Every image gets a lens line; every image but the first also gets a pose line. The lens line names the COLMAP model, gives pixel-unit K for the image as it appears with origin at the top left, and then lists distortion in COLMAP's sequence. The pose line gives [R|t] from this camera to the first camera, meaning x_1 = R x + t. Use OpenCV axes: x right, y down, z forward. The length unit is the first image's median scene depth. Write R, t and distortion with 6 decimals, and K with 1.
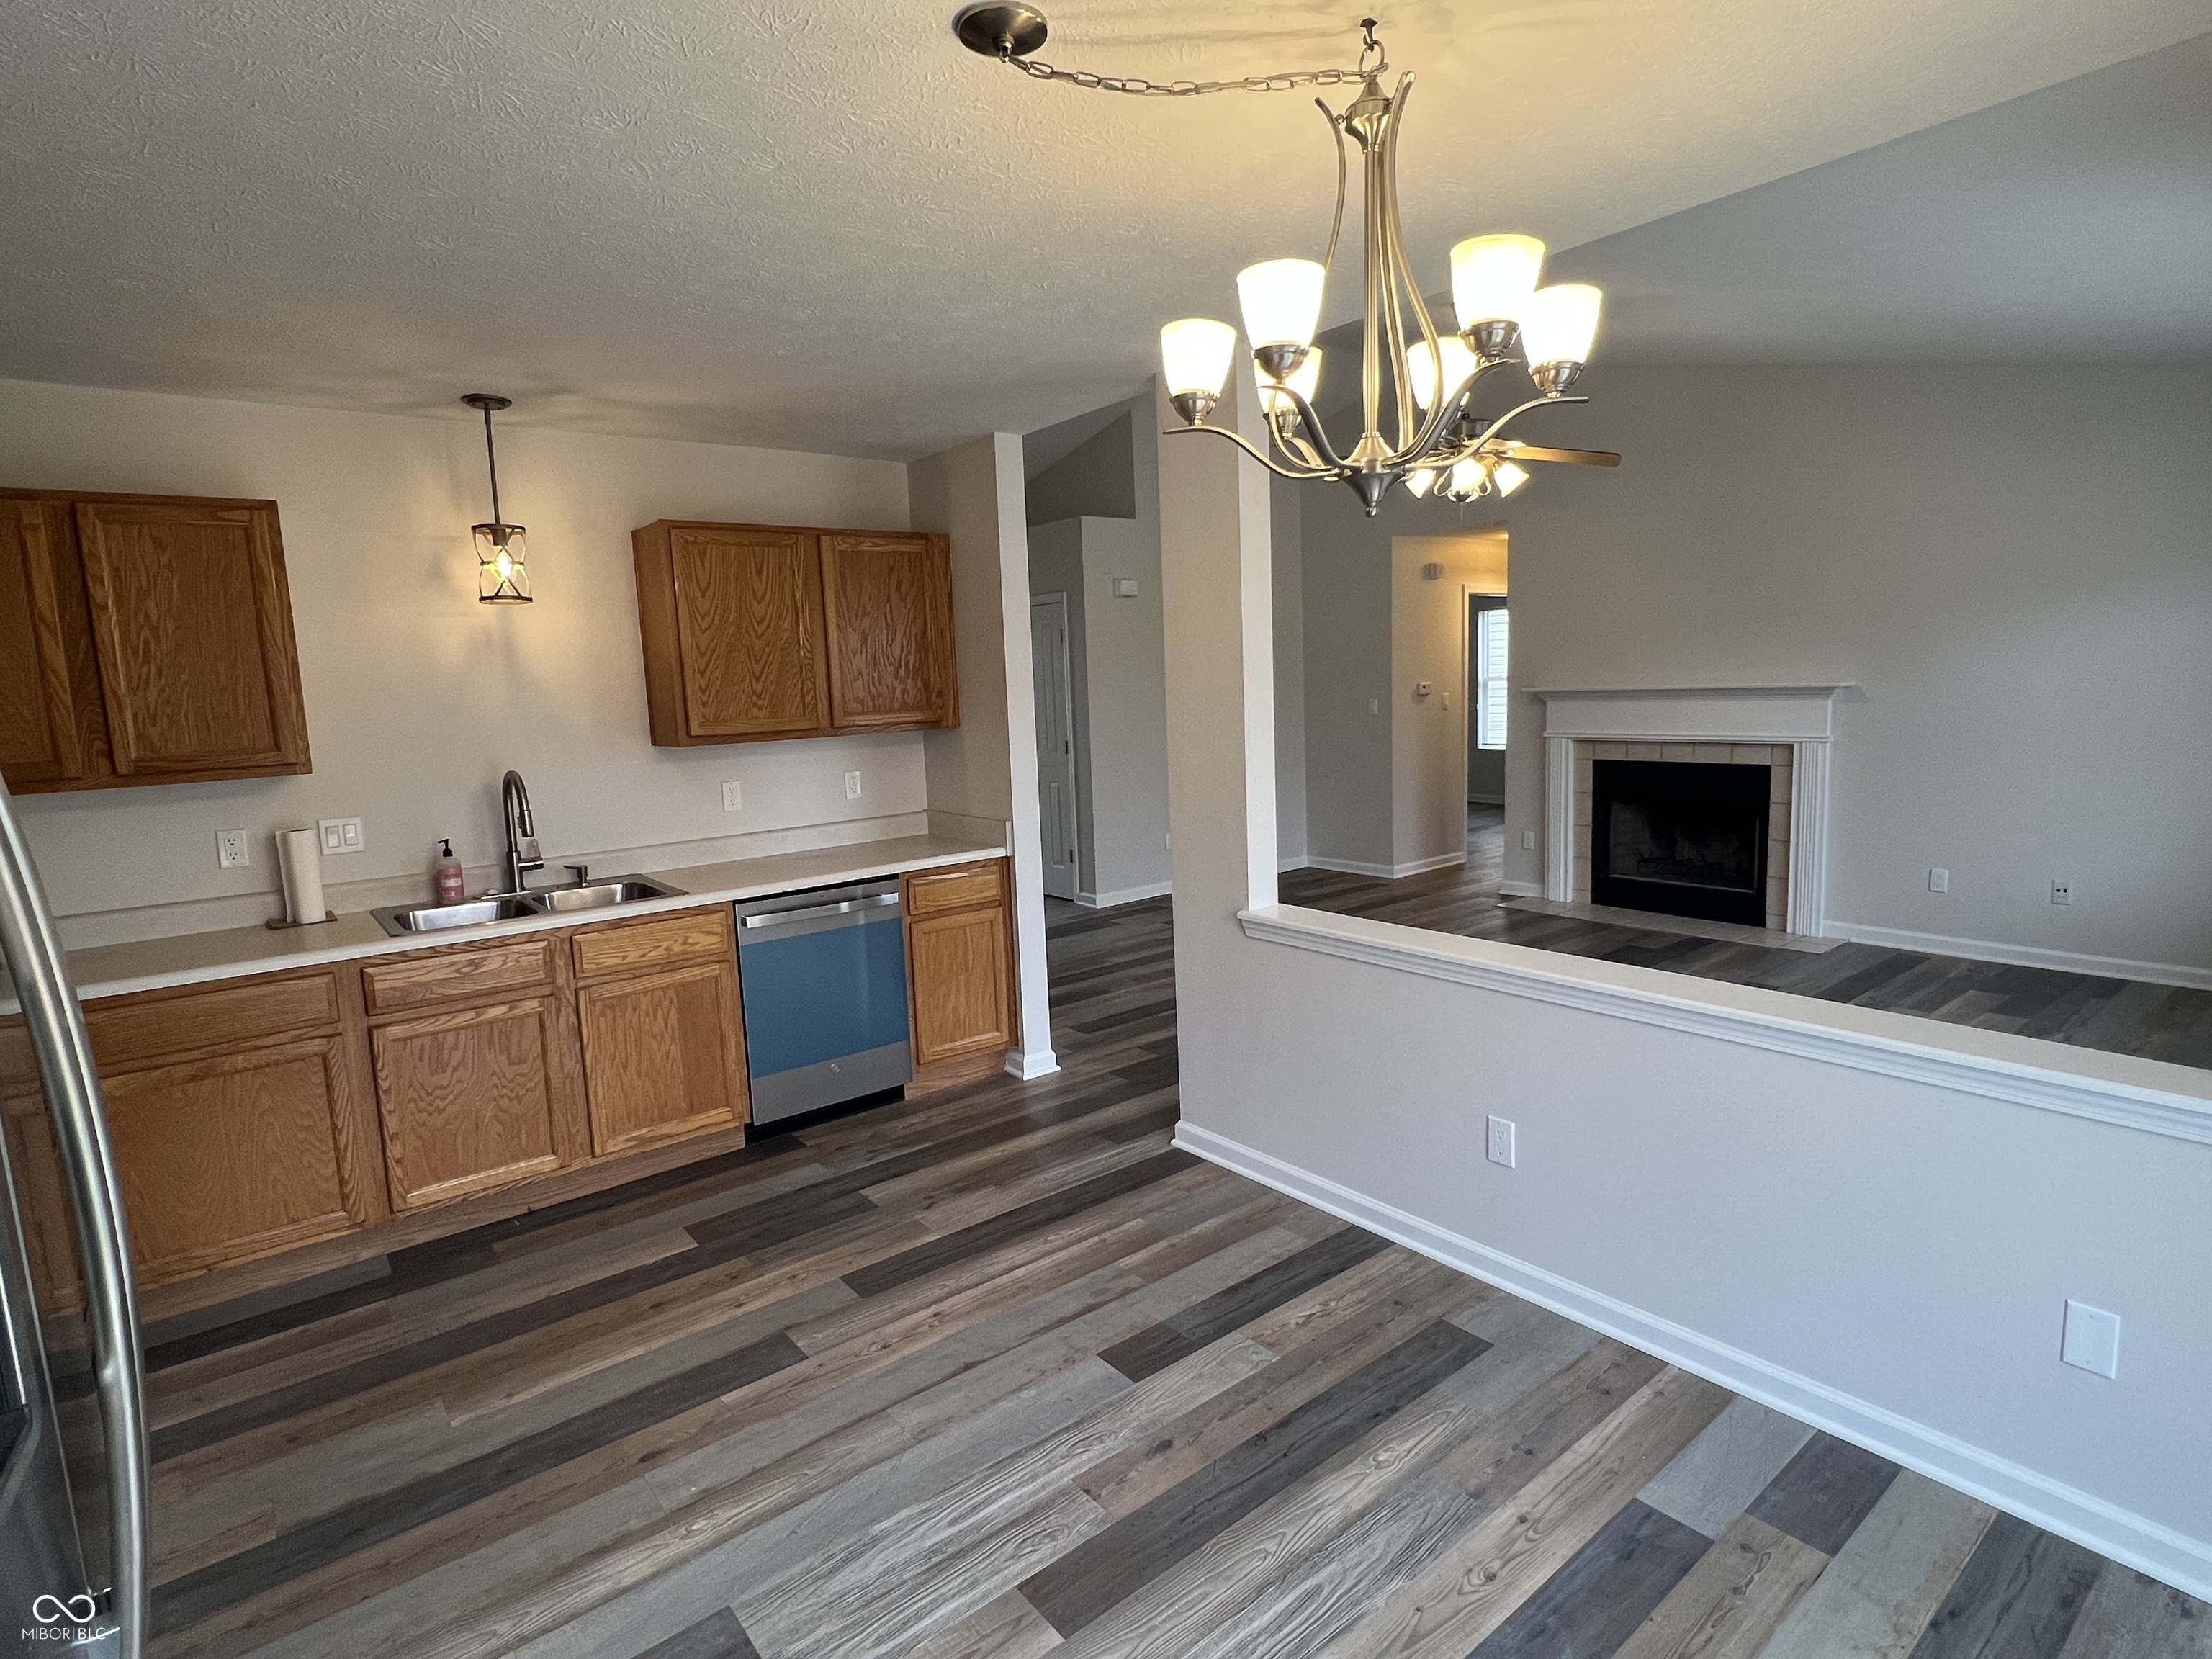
lens RADIAL K [[1135.1, 0, 1101.0], [0, 1135.1, 830.6], [0, 0, 1]] dist [-0.000764, -0.000131]
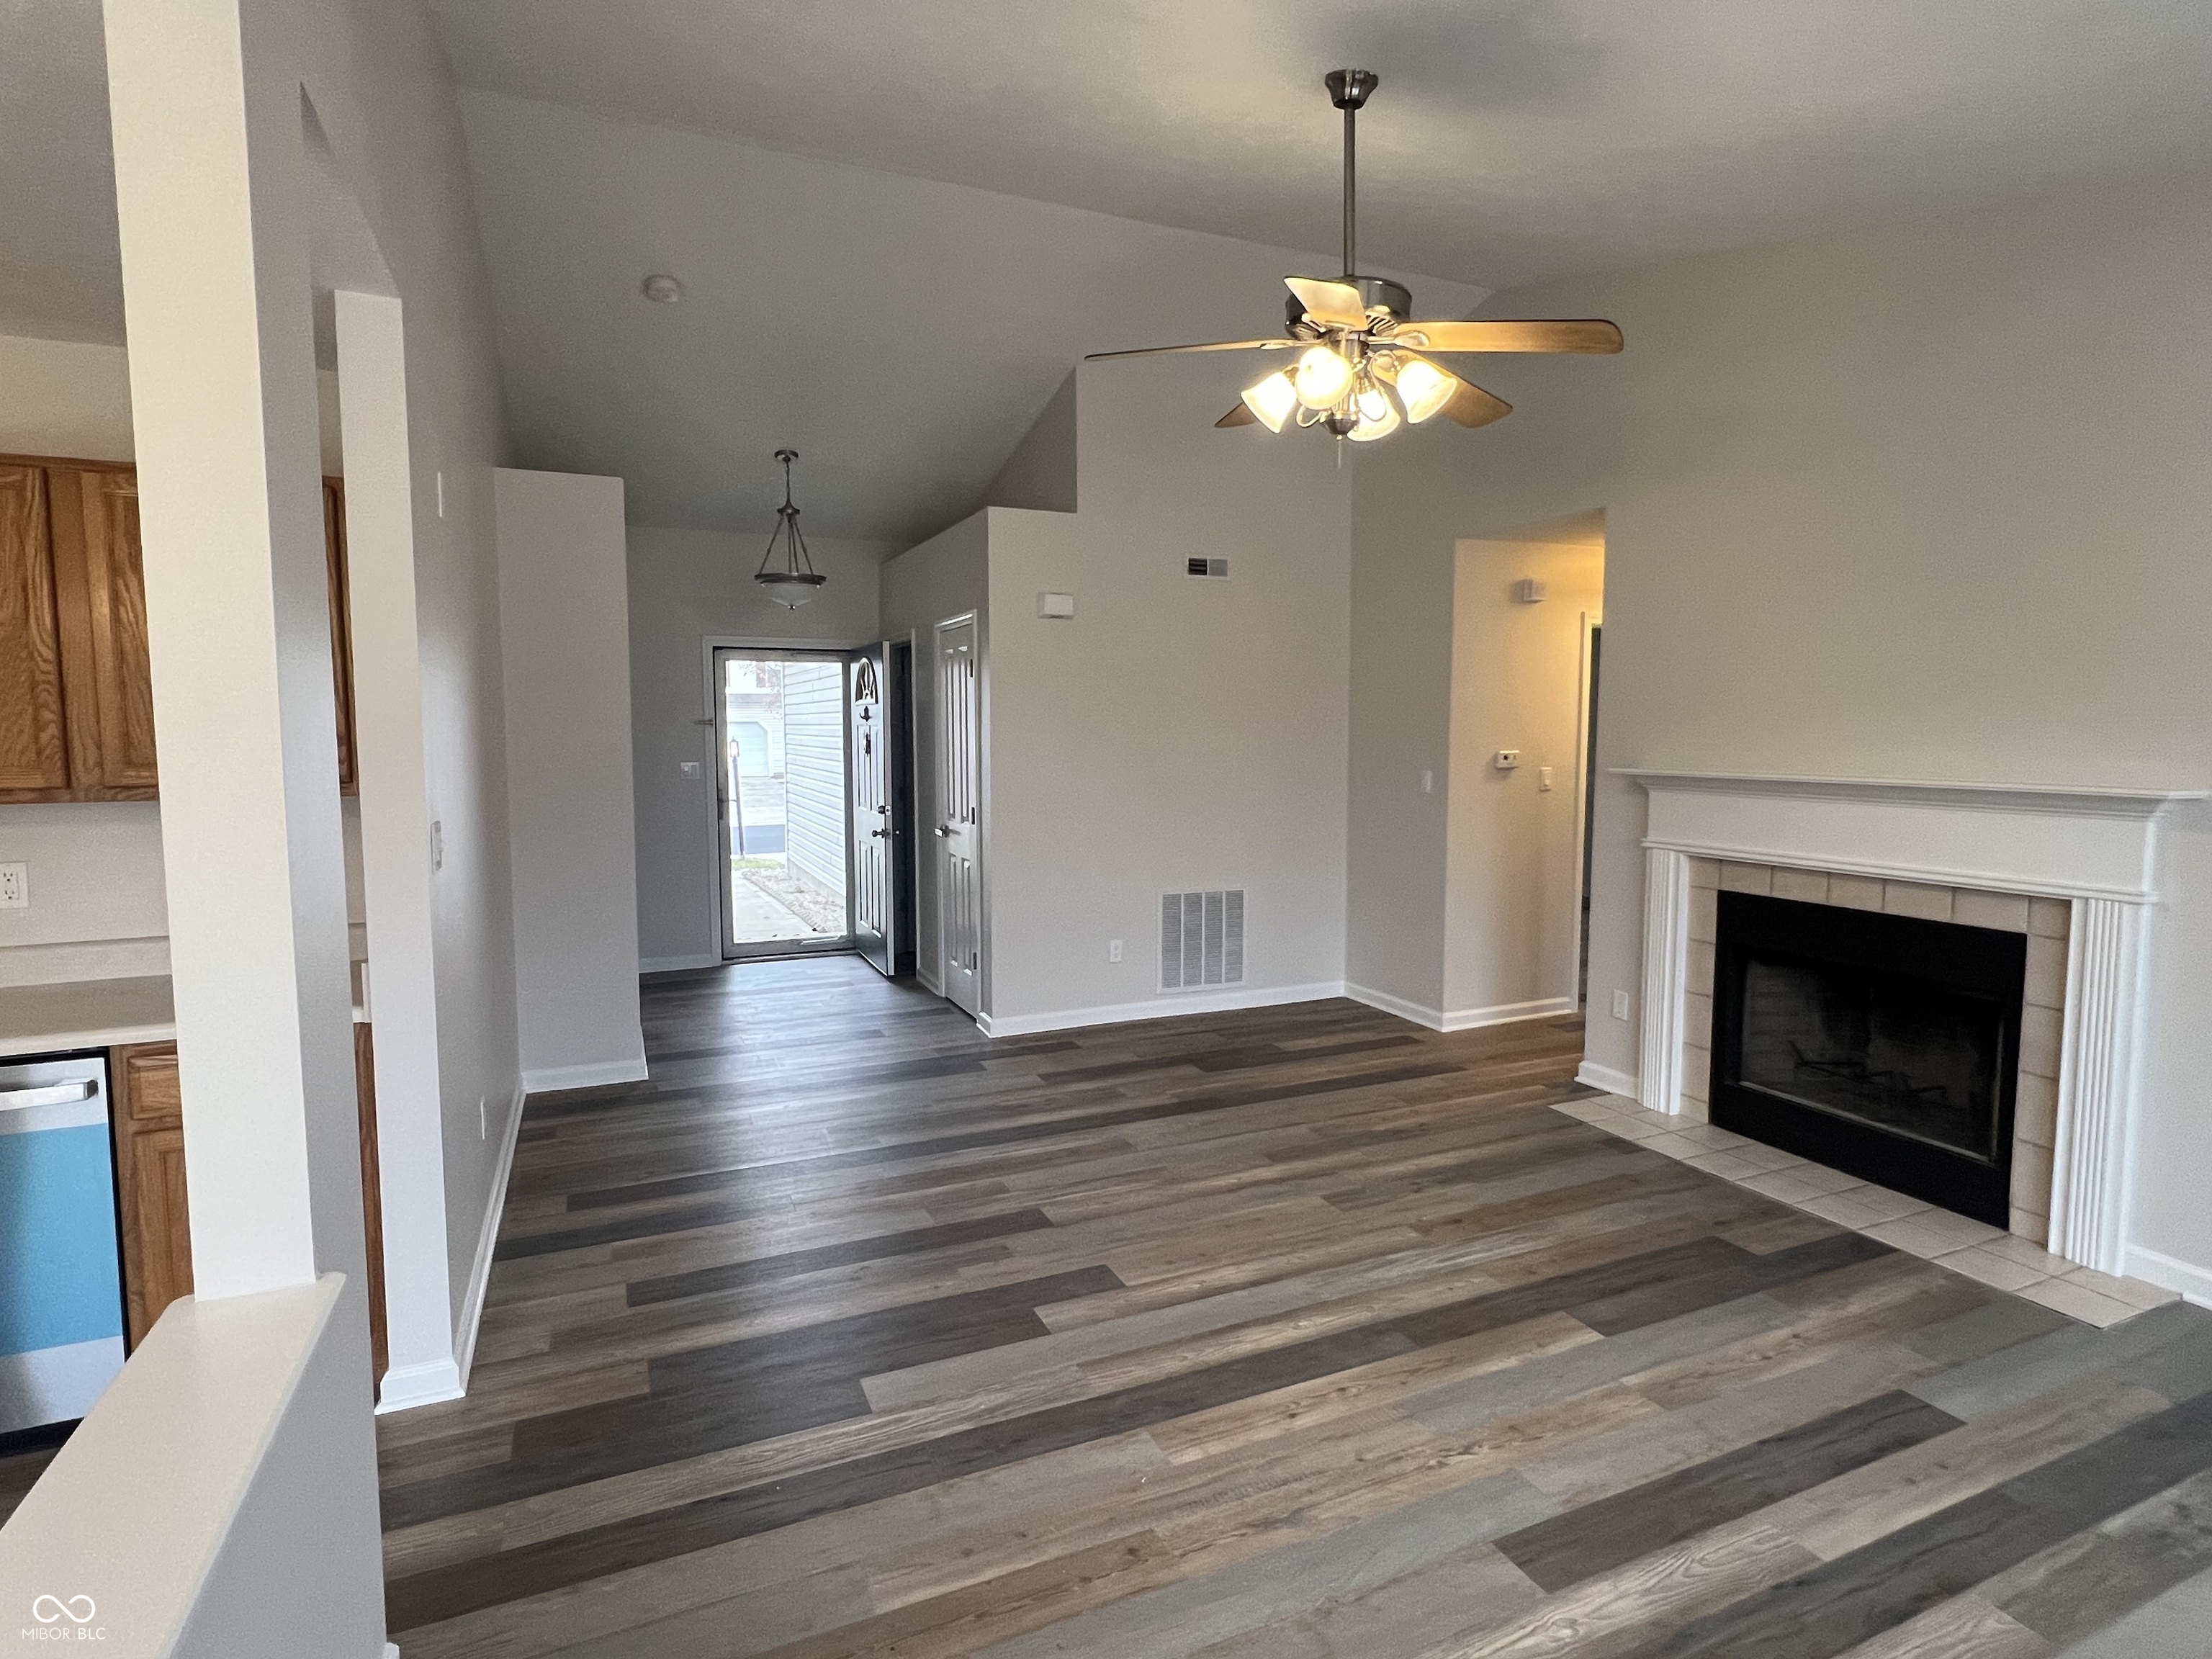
lens RADIAL K [[1136.1, 0, 1106.0], [0, 1136.1, 829.5], [0, 0, 1]] dist [0.000539, 0.000655]
pose [[0.968074, 0.061552, -0.242992, 0.518728], [-0.071090, 0.996998, -0.030674, -0.105130], [0.240374, 0.046969, 0.969543, 0.648139]]
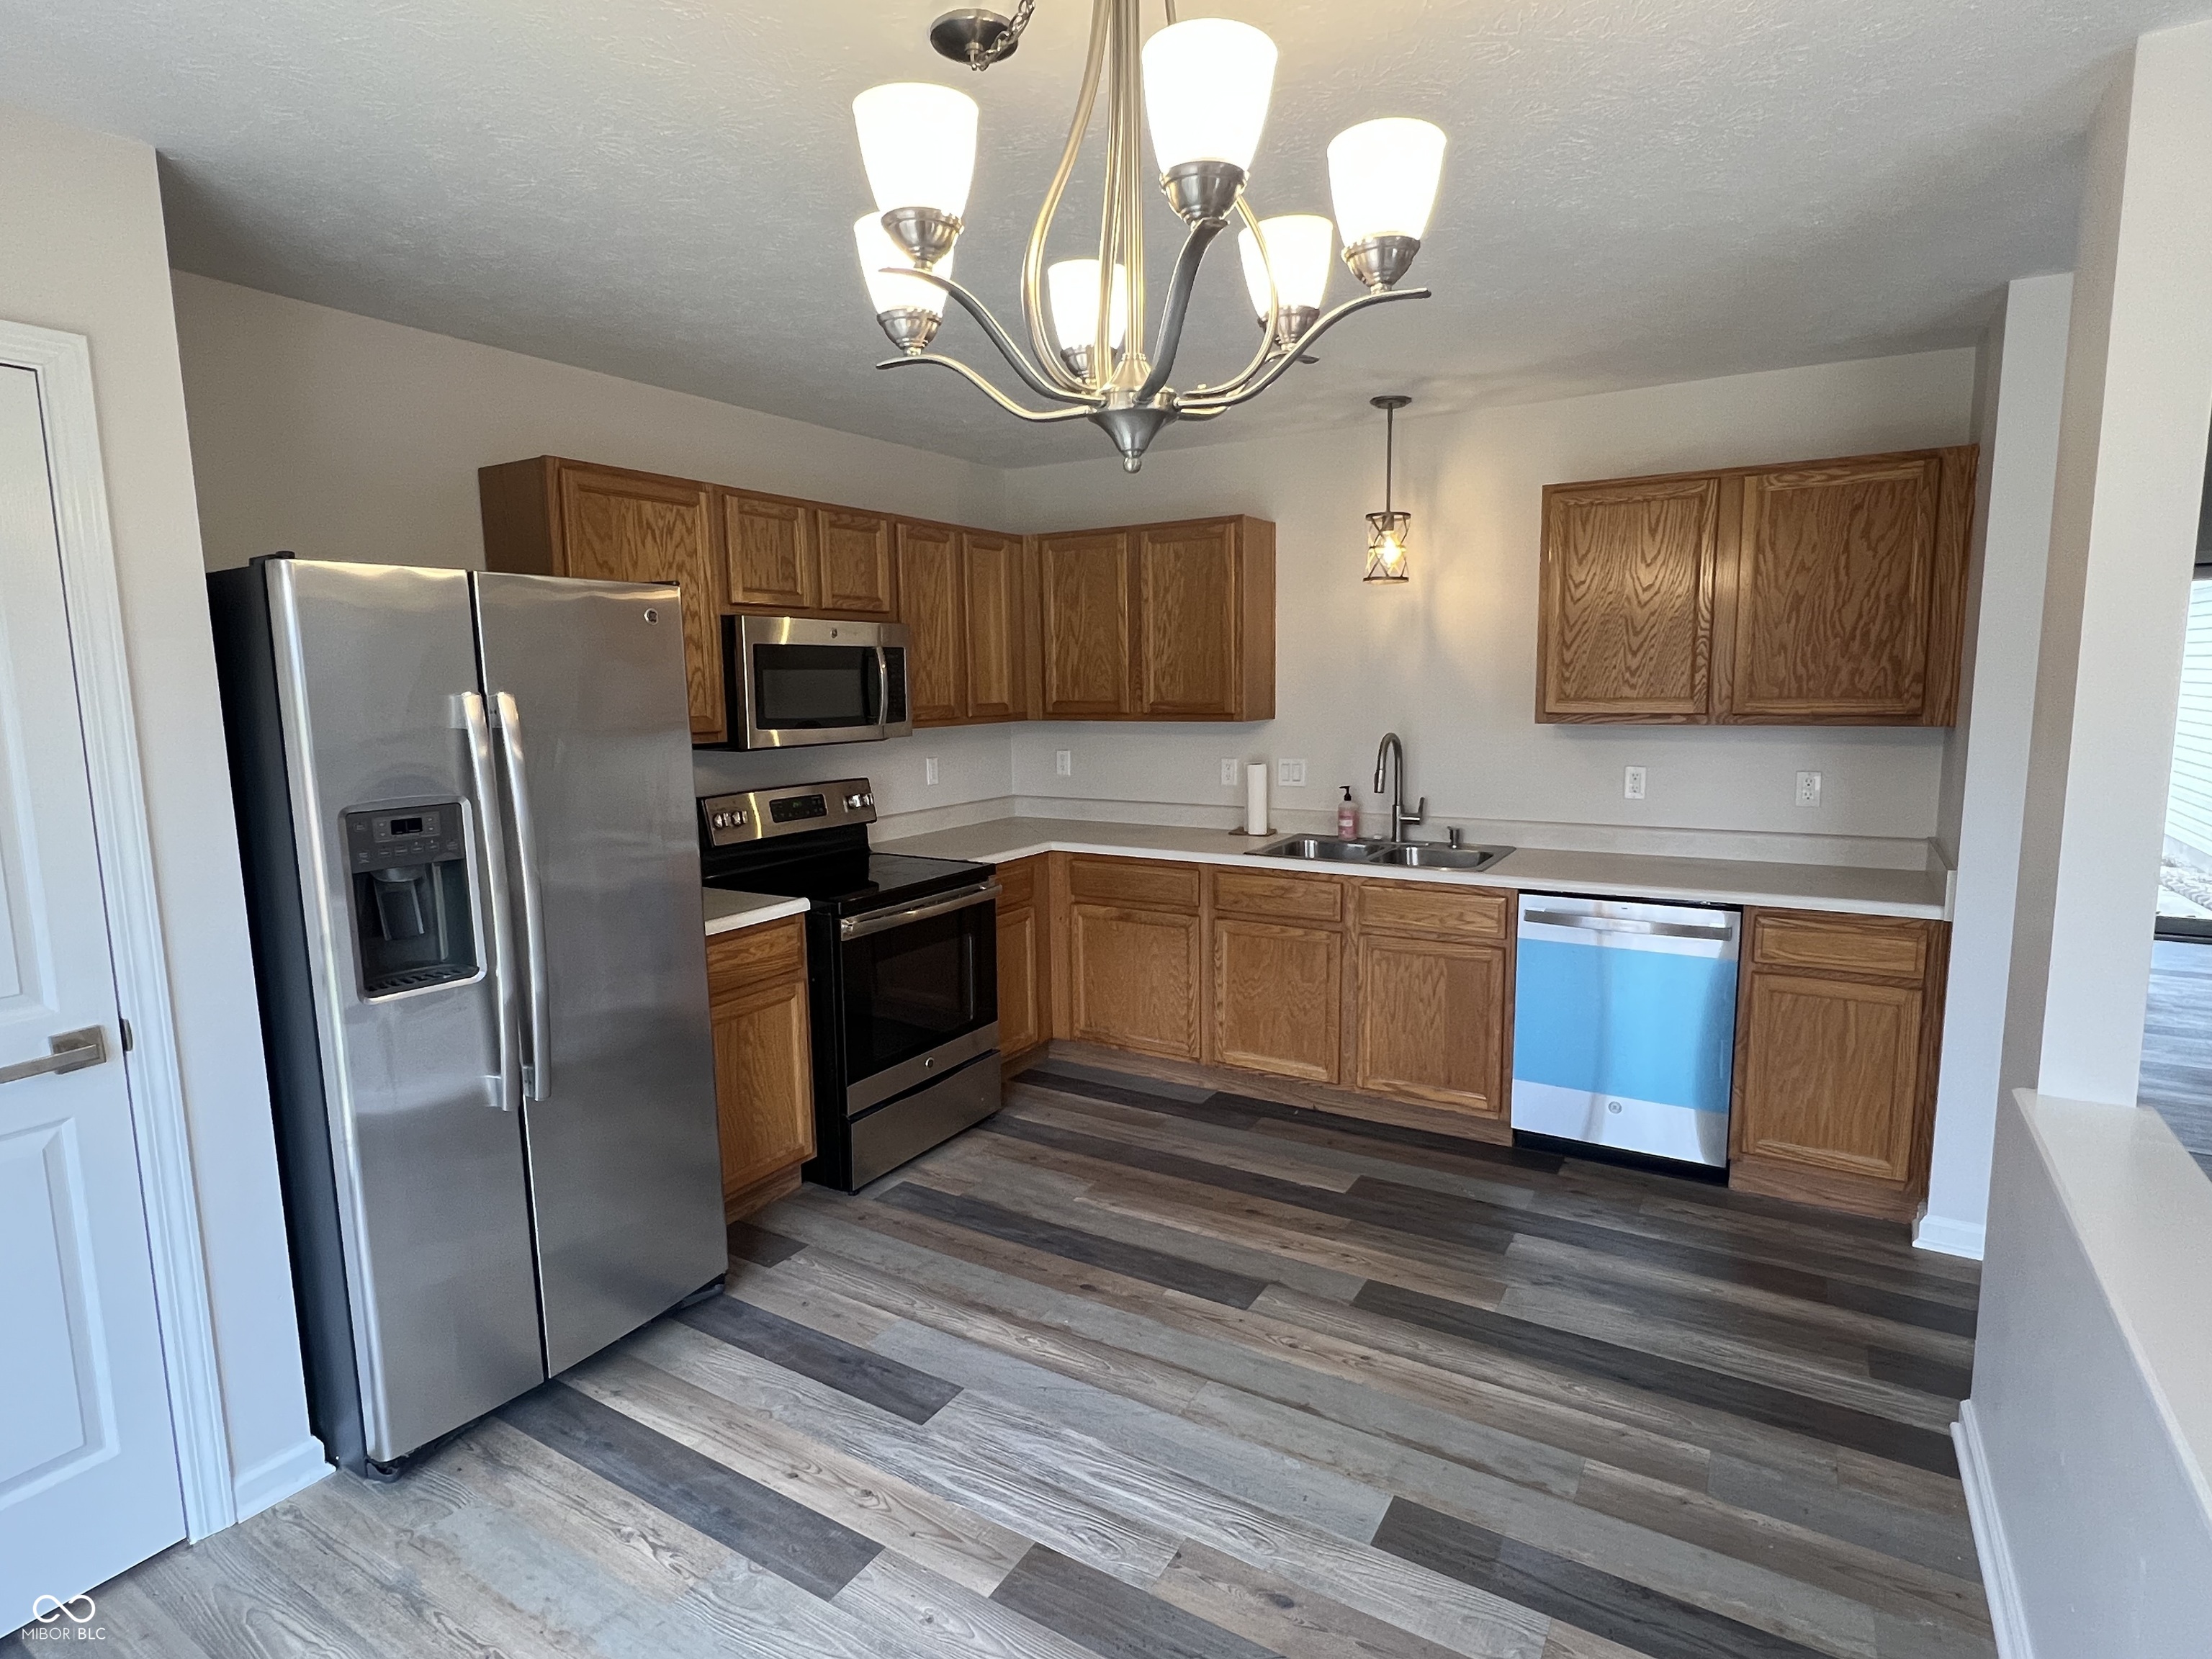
lens RADIAL K [[1135.1, 0, 1101.0], [0, 1135.1, 830.6], [0, 0, 1]] dist [-0.000764, -0.000131]
pose [[0.346947, 0.162872, -0.923634, 0.447365], [-0.124763, 0.984068, 0.126664, -0.066496], [0.929549, 0.071289, 0.361740, 0.350126]]
